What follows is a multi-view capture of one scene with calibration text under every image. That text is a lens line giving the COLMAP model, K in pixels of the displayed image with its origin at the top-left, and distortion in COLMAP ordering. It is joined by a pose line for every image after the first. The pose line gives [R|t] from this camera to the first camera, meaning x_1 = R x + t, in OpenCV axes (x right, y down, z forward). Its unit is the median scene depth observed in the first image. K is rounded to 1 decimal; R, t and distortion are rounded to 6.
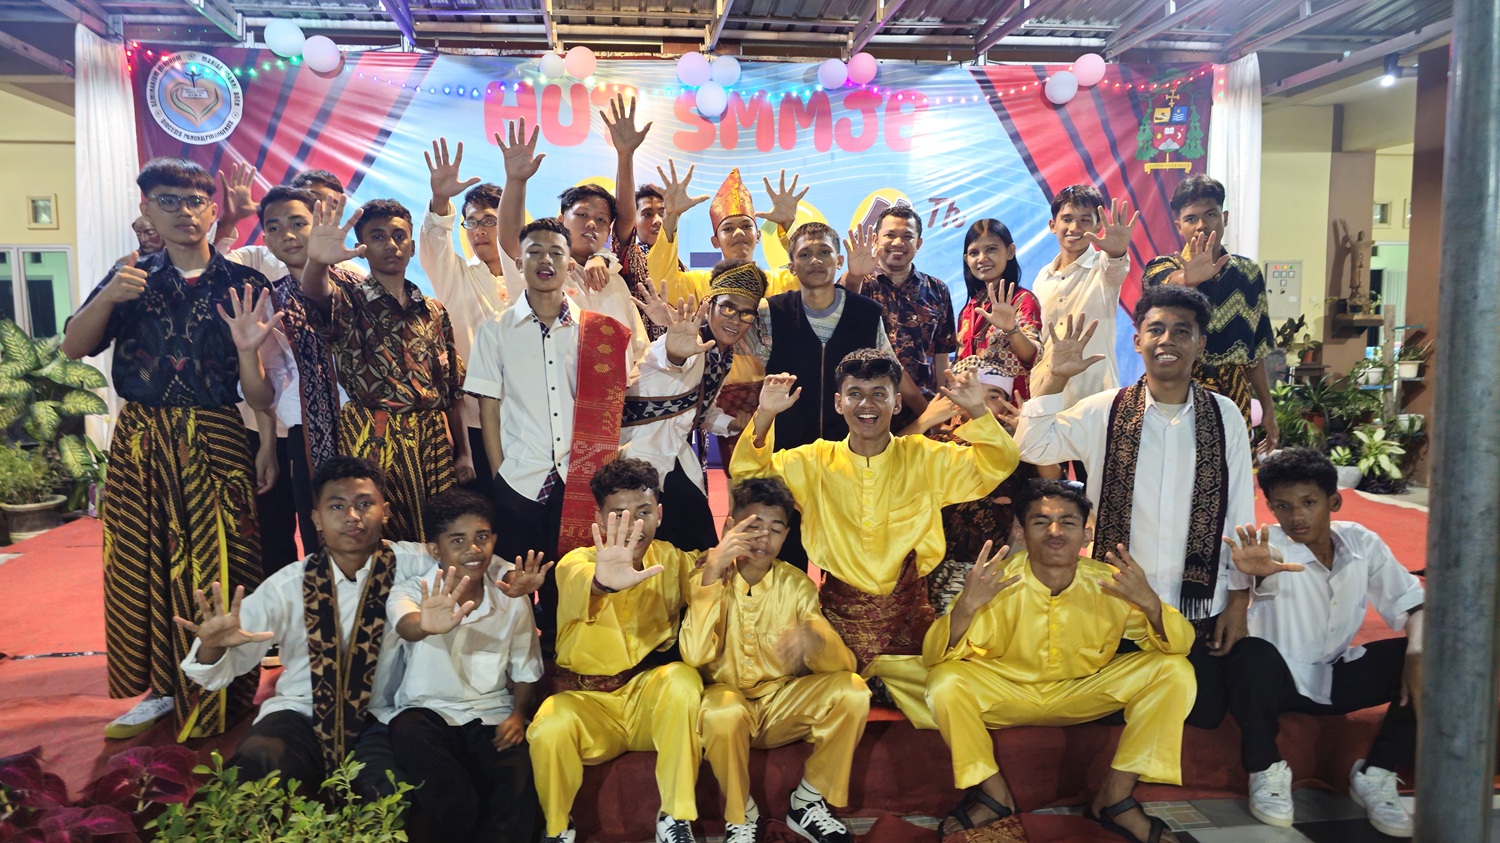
lens RADIAL K [[1008.1, 0, 748.3], [0, 1008.1, 416.8], [0, 0, 1]] dist [0.002184, -0.003792]
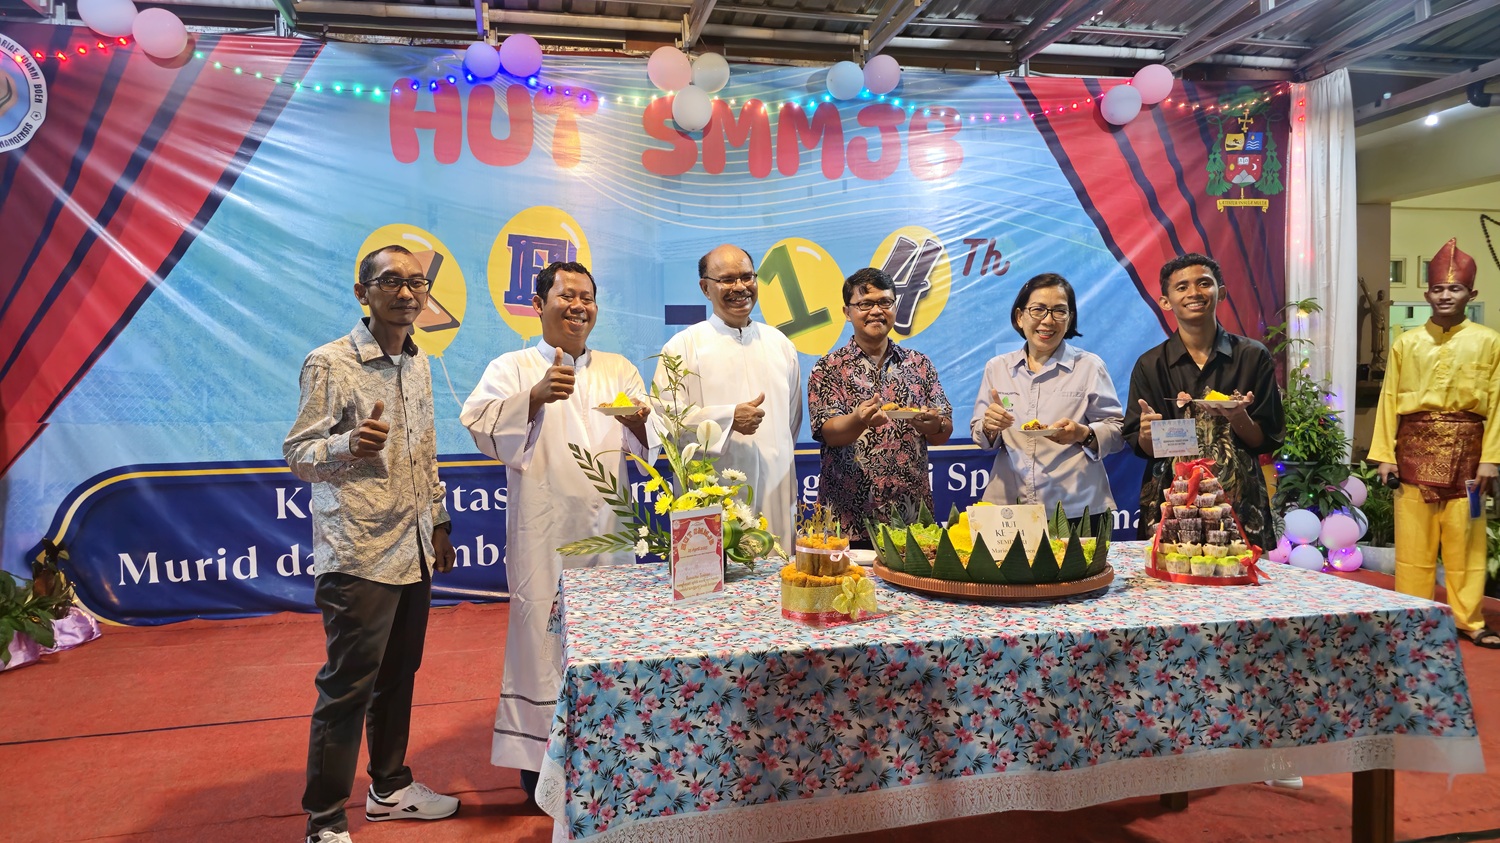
lens RADIAL K [[1008.1, 0, 752.7], [0, 1008.1, 424.8], [0, 0, 1]] dist [0.002184, -0.003792]
pose [[0.997031, -0.008573, 0.076528, -0.049890], [0.013043, 0.998225, -0.058107, -0.027072], [-0.075894, 0.058933, 0.995373, 0.234900]]
